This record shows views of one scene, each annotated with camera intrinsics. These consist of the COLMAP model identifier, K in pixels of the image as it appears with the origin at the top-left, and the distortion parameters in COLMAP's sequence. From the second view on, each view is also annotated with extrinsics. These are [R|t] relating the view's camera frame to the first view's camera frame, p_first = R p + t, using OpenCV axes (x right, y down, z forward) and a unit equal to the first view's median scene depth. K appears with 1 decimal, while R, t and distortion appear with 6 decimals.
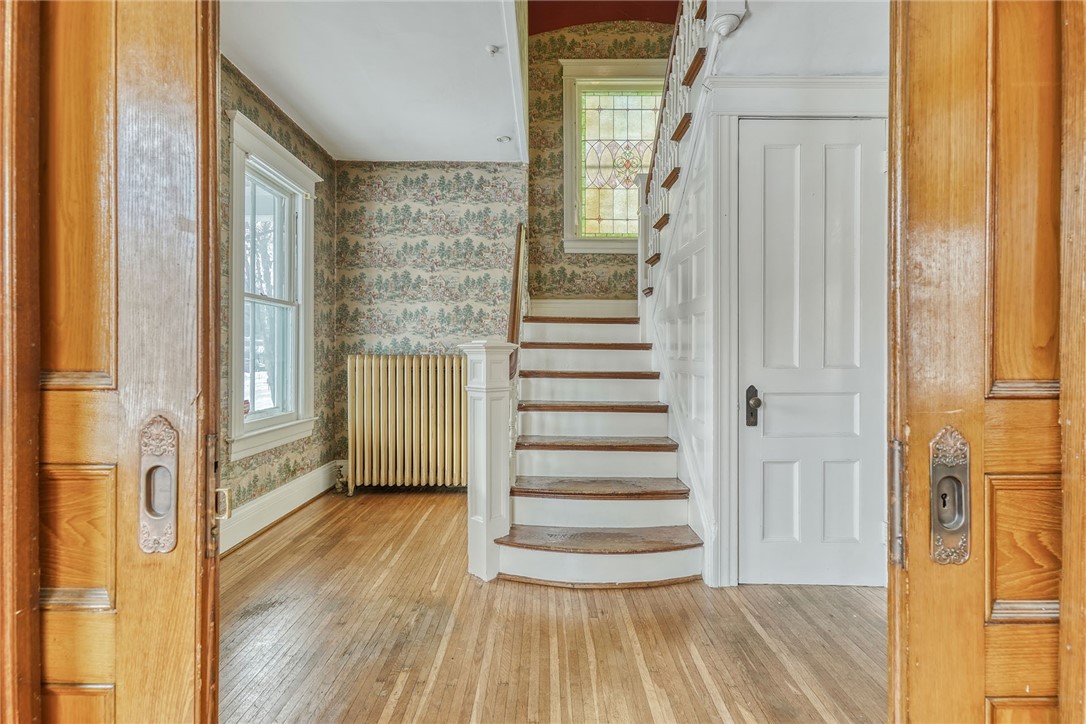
lens RADIAL K [[499.2, 0, 553.0], [0, 499.2, 354.6], [0, 0, 1]] dist [-0.000203, 0.003772]
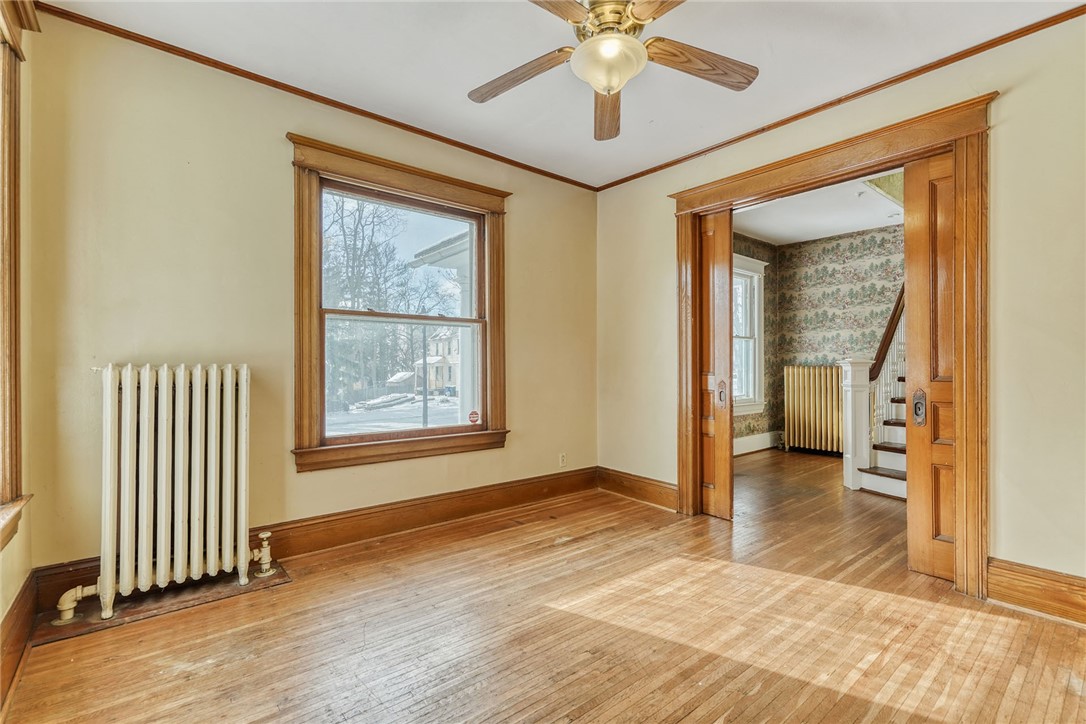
lens RADIAL K [[499.2, 0, 538.4], [0, 499.2, 362.7], [0, 0, 1]] dist [-0.000203, 0.003772]
pose [[0.627765, -0.003962, -0.778393, 0.335375], [0.002841, 0.999992, -0.002799, -0.007696], [0.778398, -0.000455, 0.627771, -0.617944]]
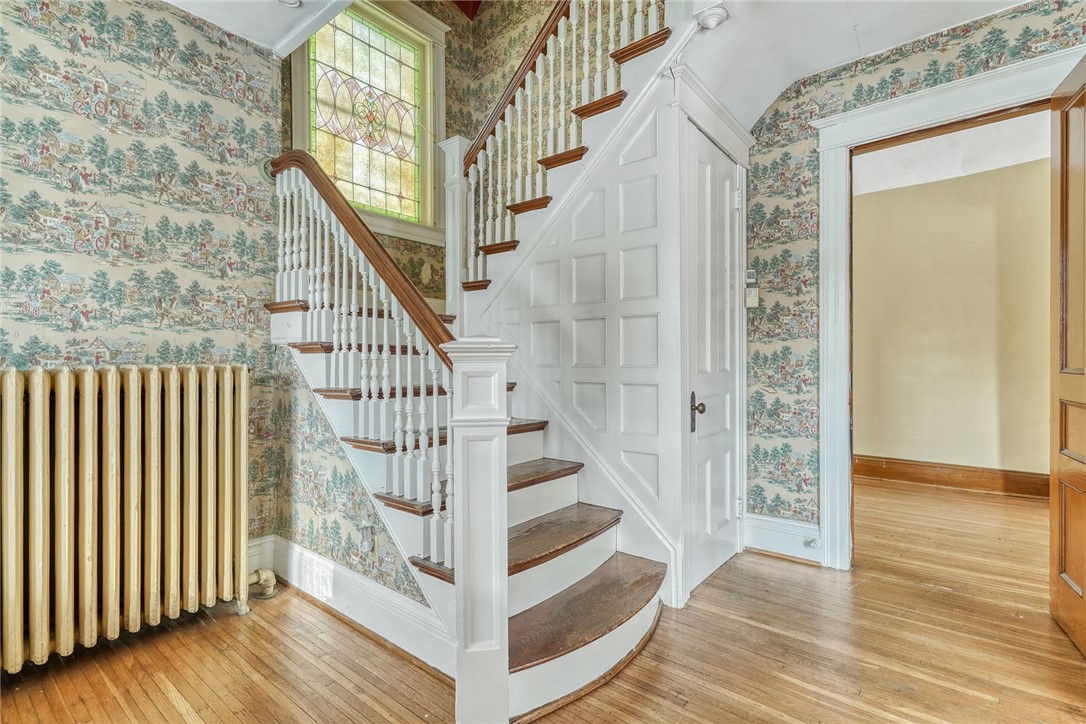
lens RADIAL K [[499.2, 0, 548.0], [0, 499.2, 363.0], [0, 0, 1]] dist [-0.000203, 0.003772]
pose [[0.630316, -0.007700, 0.776300, -0.329985], [0.003758, 0.999969, 0.006867, -0.003360], [-0.776330, -0.001411, 0.630326, 0.346083]]
